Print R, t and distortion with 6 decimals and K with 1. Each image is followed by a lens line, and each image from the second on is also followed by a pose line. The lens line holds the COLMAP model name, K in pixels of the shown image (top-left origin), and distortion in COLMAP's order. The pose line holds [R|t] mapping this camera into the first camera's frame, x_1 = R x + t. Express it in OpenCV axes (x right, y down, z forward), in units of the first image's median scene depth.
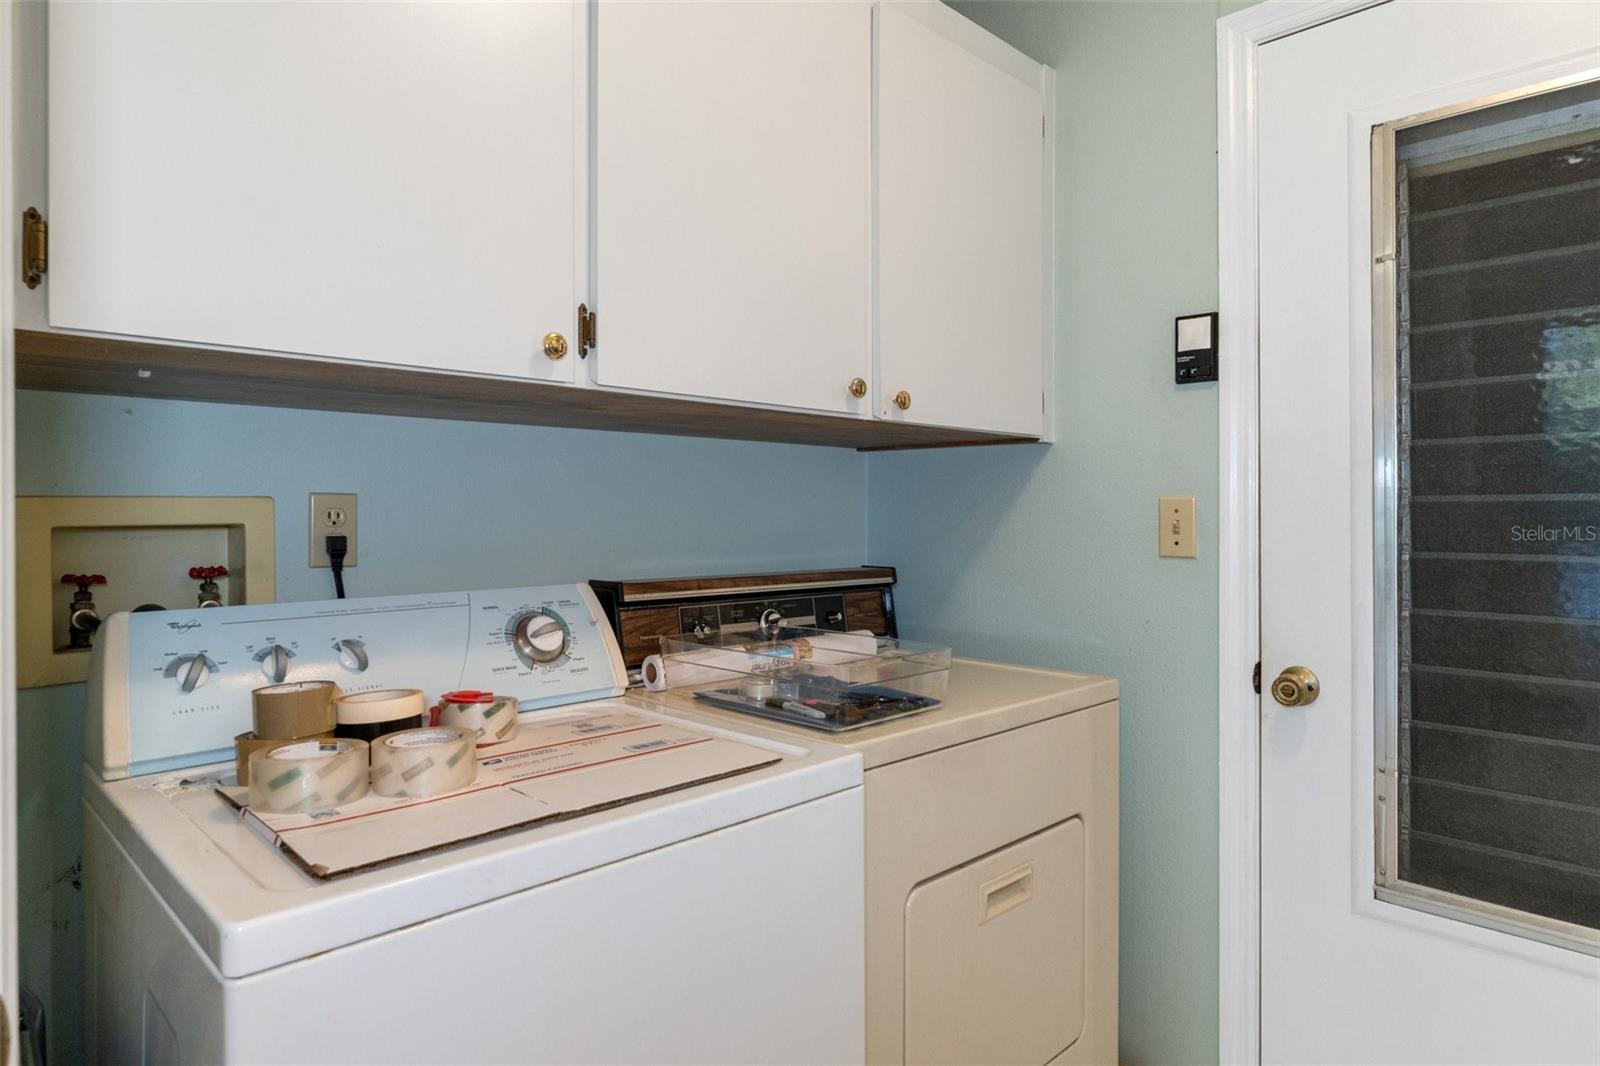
lens RADIAL K [[953.0, 0, 798.4], [0, 953.0, 507.4], [0, 0, 1]] dist [0.000237, 0.000518]
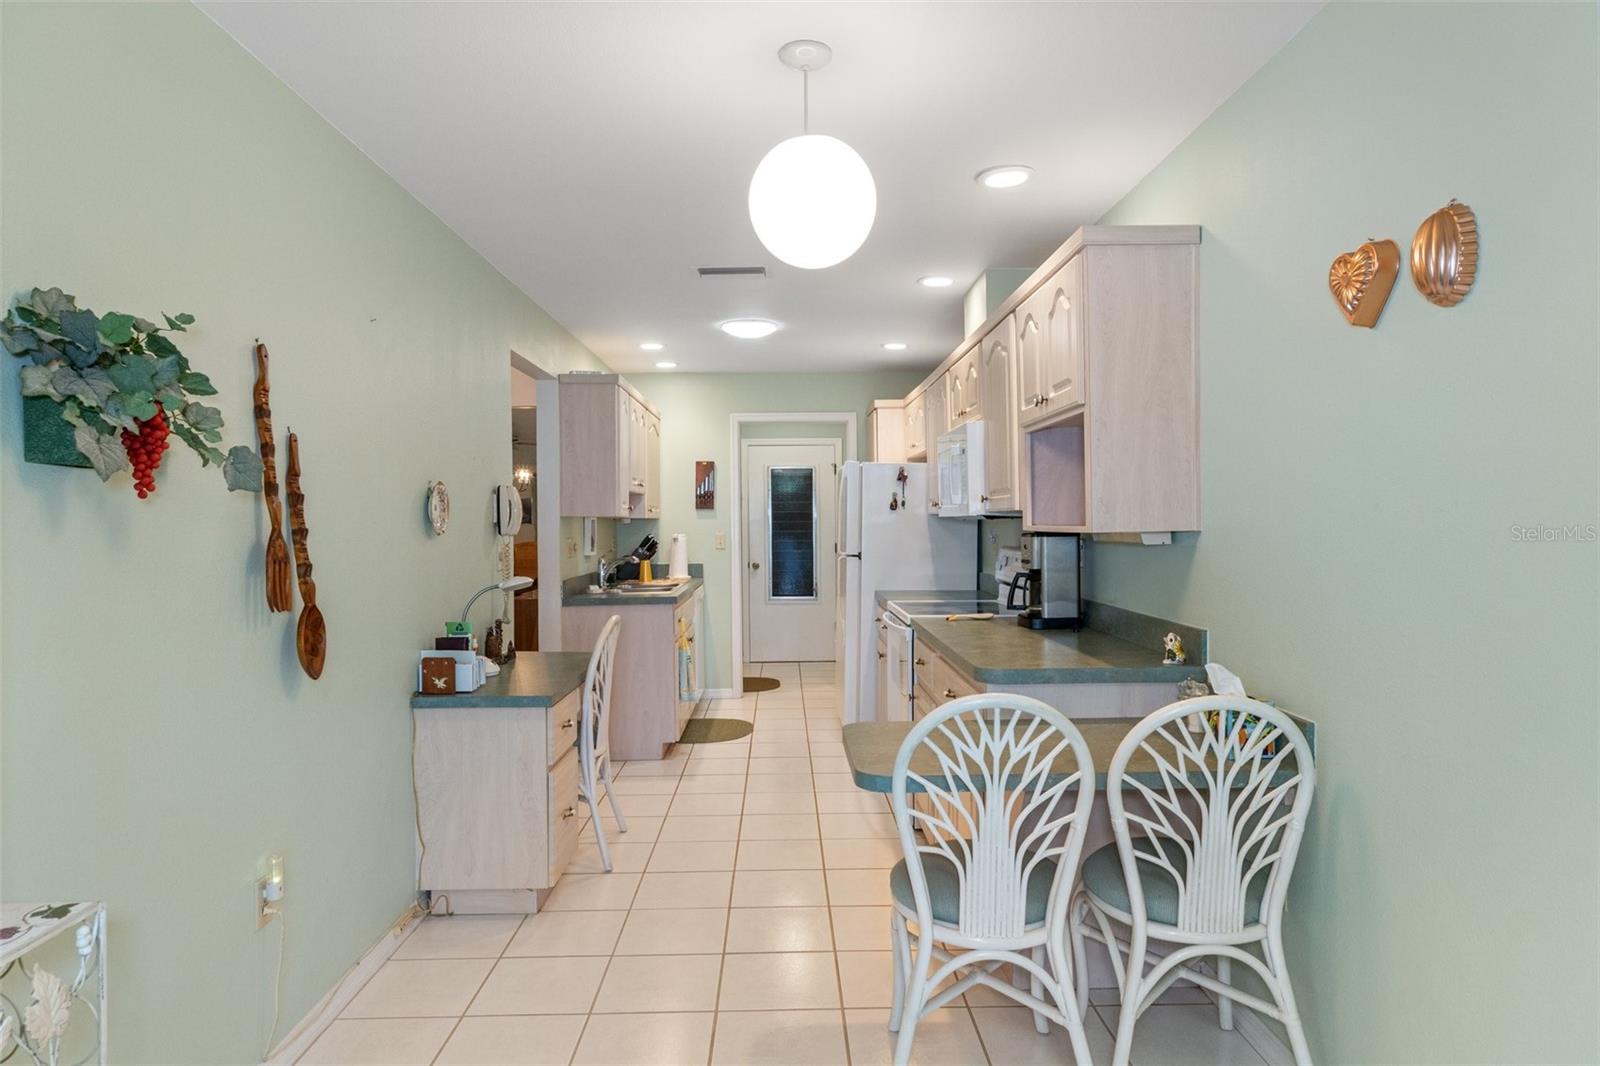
lens RADIAL K [[953.0, 0, 800.0], [0, 953.0, 533.0], [0, 0, 1]] dist [0.002958, 0.000033]
pose [[0.673826, -0.013361, 0.738769, -3.241995], [0.006236, 0.999904, 0.012396, -0.065042], [-0.738863, -0.003746, 0.673845, -2.786055]]
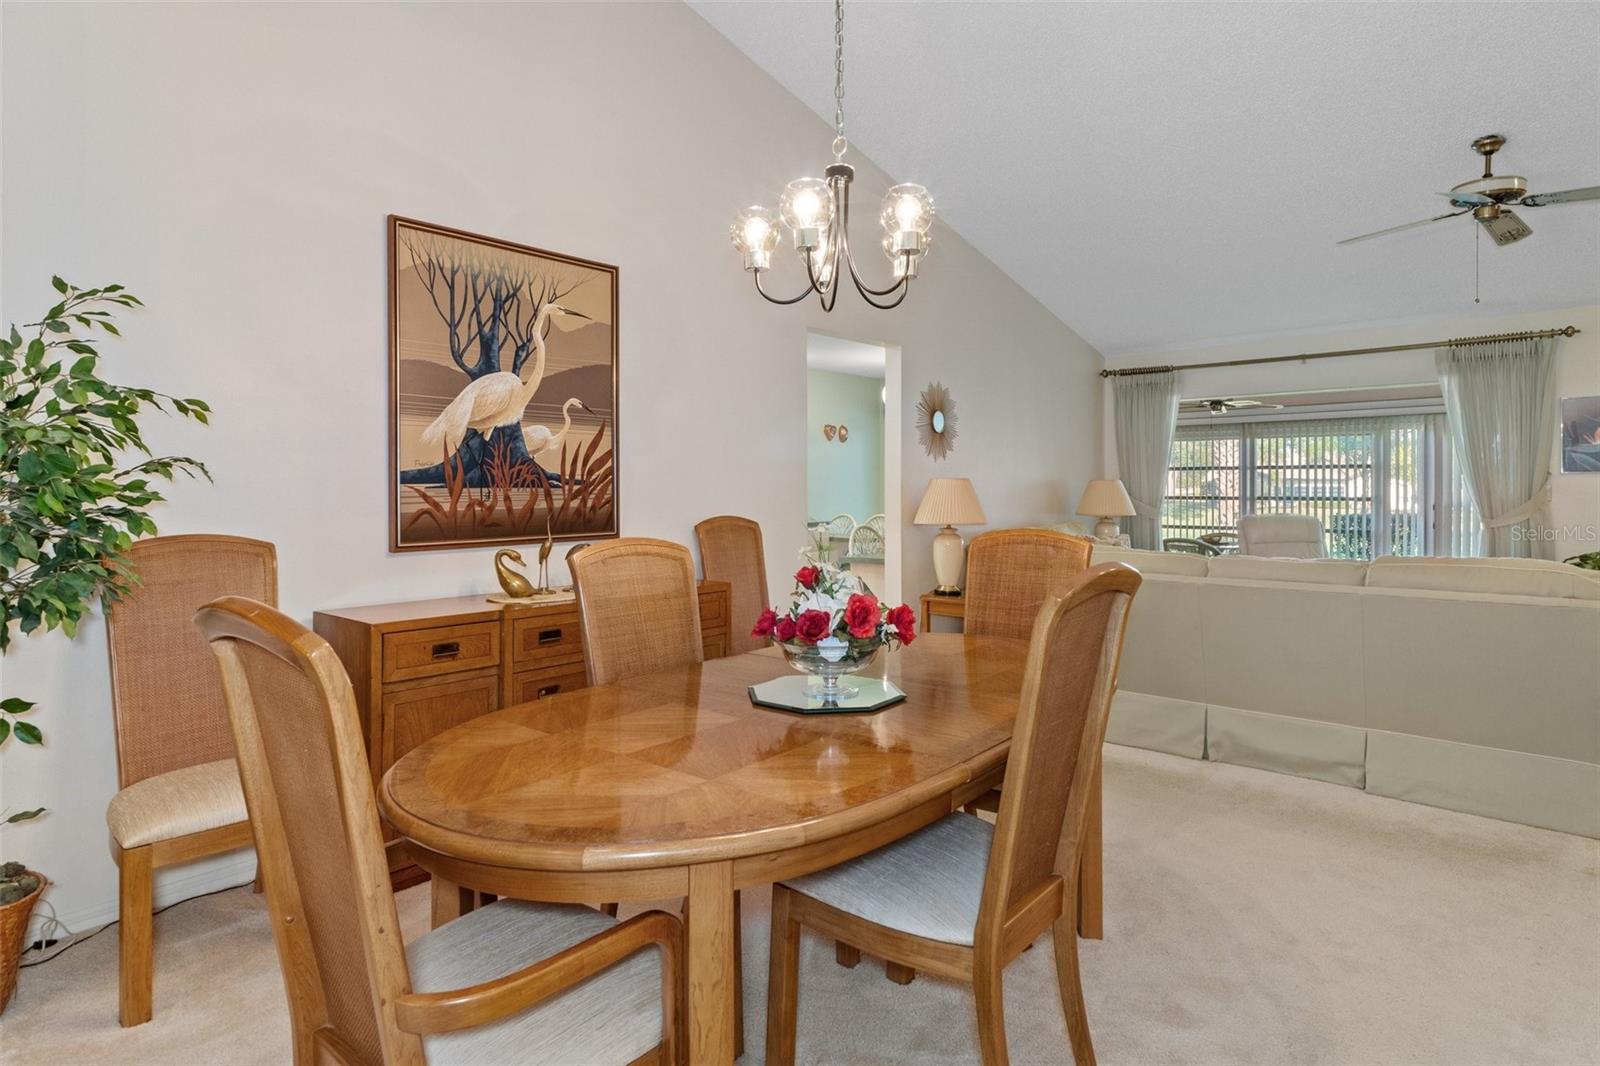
lens RADIAL K [[850.0, 0, 780.8], [0, 850.0, 492.9], [0, 0, 1]] dist [-0.002251, -0.000989]
pose [[-0.997168, 0.001455, -0.075191, -1.254637], [0.000952, 0.999977, 0.006718, -0.004885], [0.075199, 0.006628, -0.997146, 2.661231]]
